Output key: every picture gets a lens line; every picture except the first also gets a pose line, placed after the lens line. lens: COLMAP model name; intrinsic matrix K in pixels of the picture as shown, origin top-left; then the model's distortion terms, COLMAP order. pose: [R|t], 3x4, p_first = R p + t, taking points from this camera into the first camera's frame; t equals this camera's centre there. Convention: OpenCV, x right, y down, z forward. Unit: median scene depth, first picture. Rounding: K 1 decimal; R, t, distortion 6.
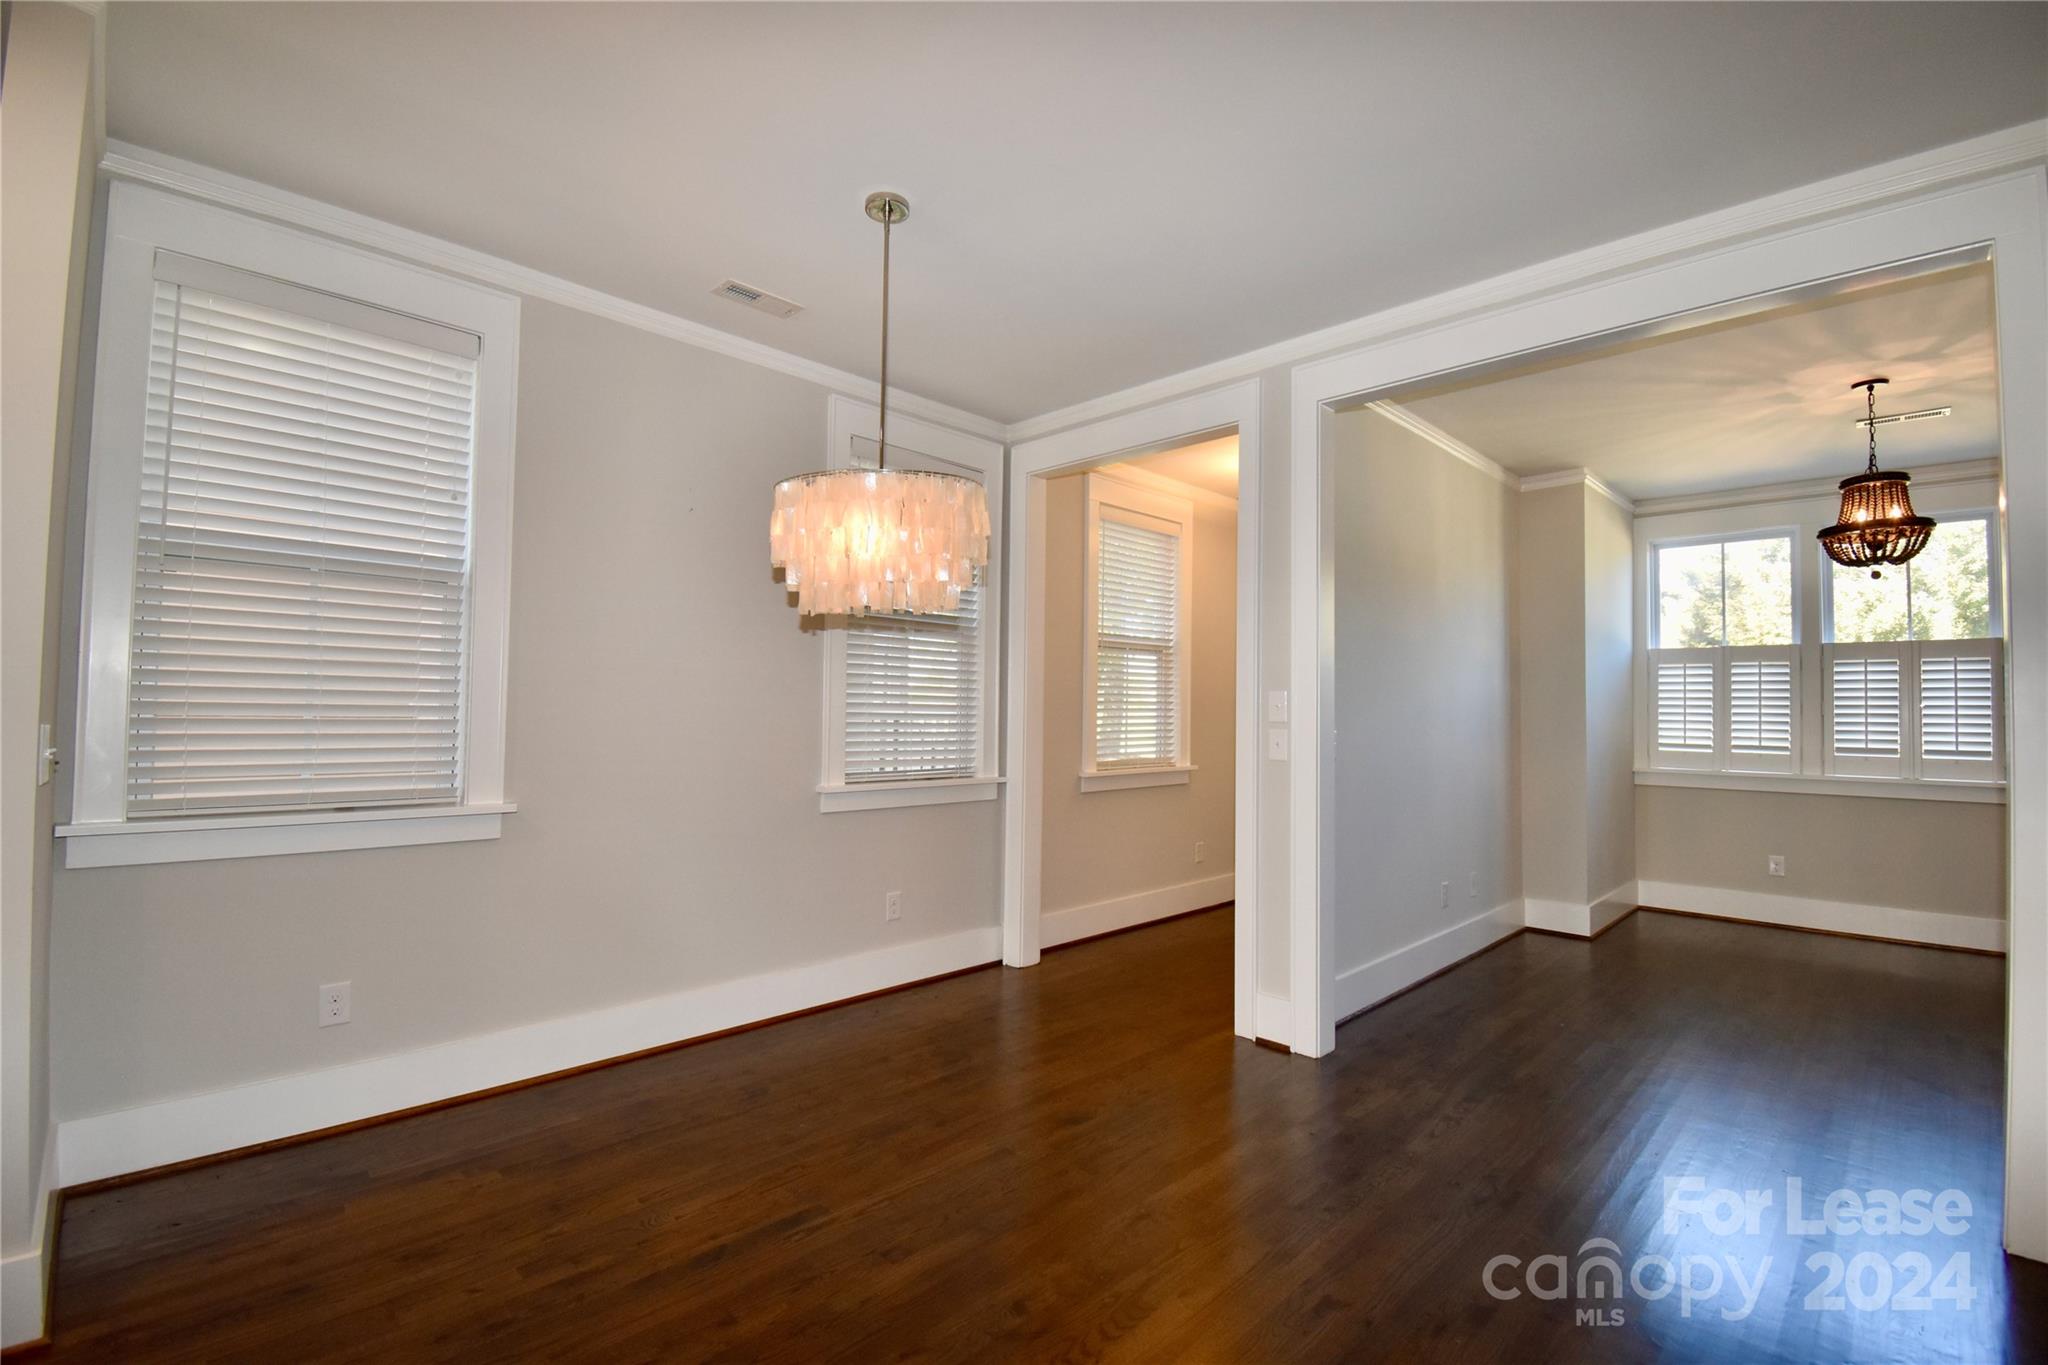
lens RADIAL K [[888.0, 0, 1017.6], [0, 888.0, 689.7], [0, 0, 1]] dist [-0.052573, -0.000578]
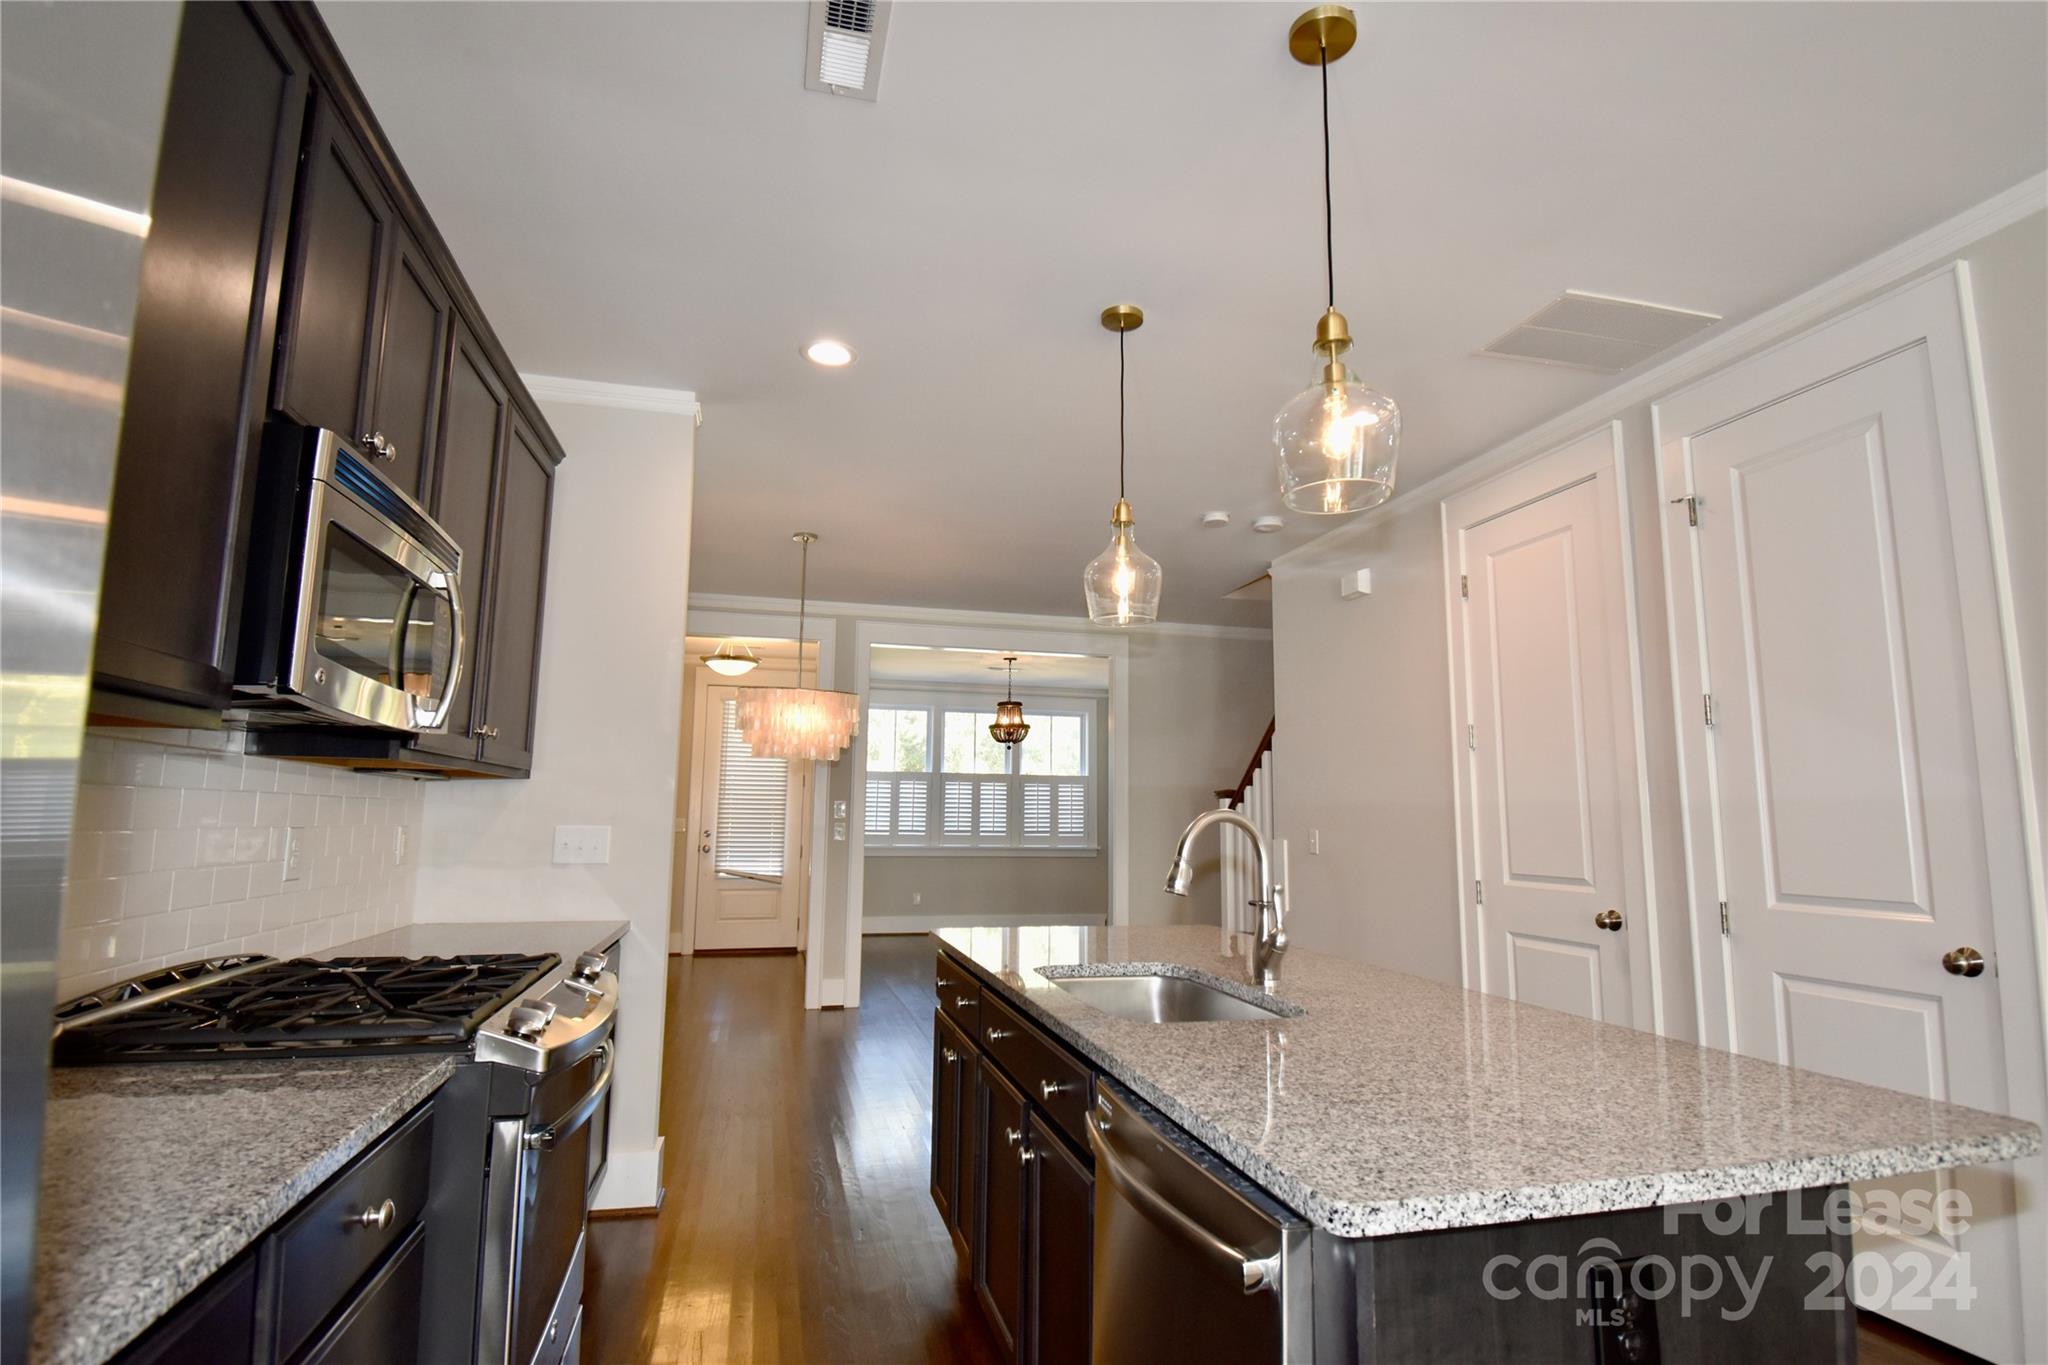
lens RADIAL K [[1022.1, 0, 1007.0], [0, 1022.1, 680.2], [0, 0, 1]] dist [0.031194, -0.000365]
pose [[0.477507, 0.109408, 0.871789, -0.947473], [-0.027921, 0.993605, -0.109402, -0.015988], [-0.878184, 0.027899, 0.477508, -0.194934]]
